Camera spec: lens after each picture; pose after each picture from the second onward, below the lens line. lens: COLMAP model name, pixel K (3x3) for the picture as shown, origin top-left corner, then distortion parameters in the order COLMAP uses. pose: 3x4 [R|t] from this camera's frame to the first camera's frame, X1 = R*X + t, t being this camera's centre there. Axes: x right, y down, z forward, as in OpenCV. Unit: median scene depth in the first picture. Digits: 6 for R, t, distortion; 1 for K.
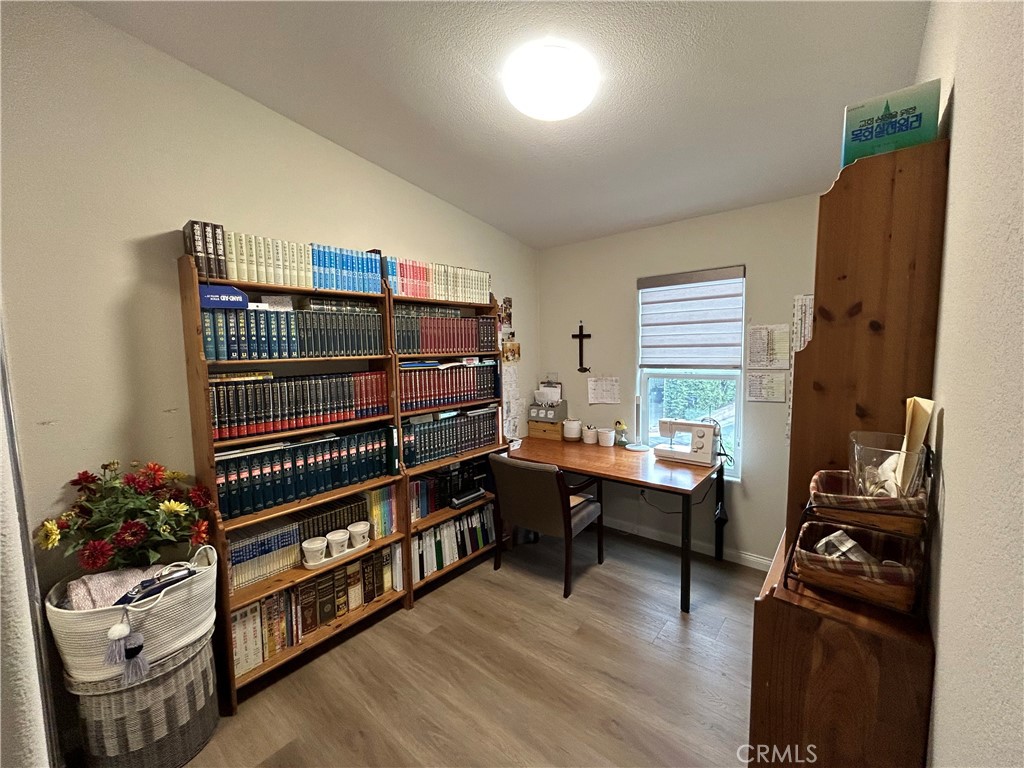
lens RADIAL K [[413.1, 0, 515.4], [0, 413.1, 386.0], [0, 0, 1]] dist [-0.000088, -0.000266]
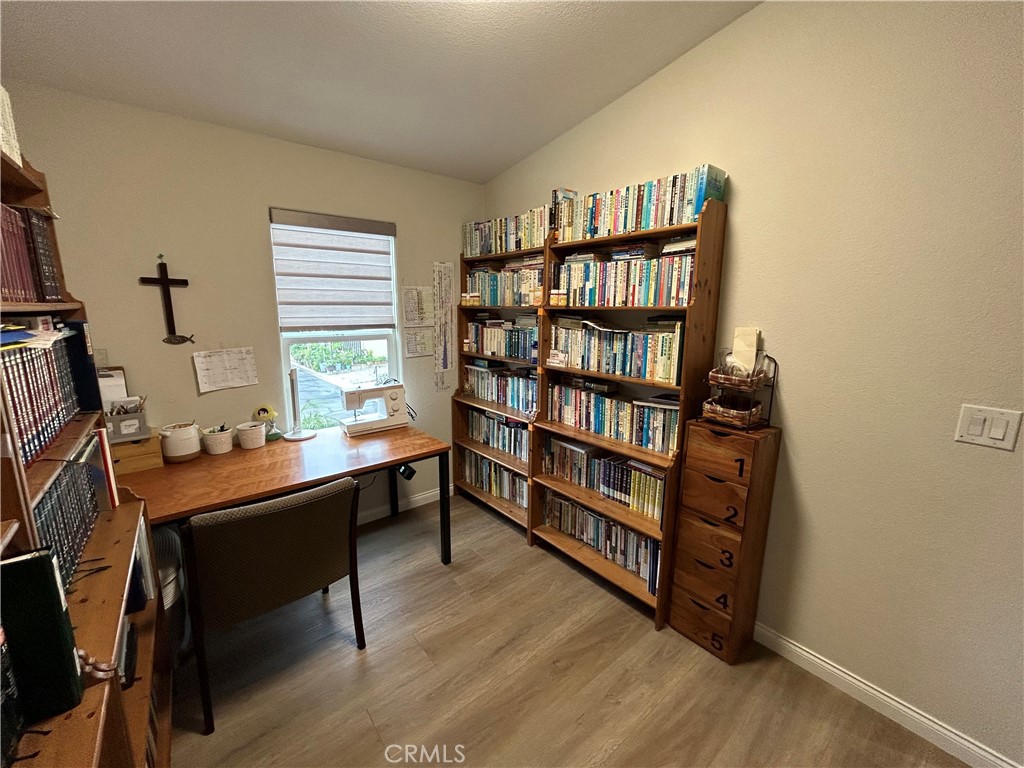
lens RADIAL K [[413.1, 0, 515.1], [0, 413.1, 380.6], [0, 0, 1]] dist [-0.000088, -0.000266]
pose [[0.198562, -0.157121, 0.967412, -0.367392], [0.076703, 0.986530, 0.144482, -0.033242], [-0.977082, 0.045515, 0.207939, 0.452074]]
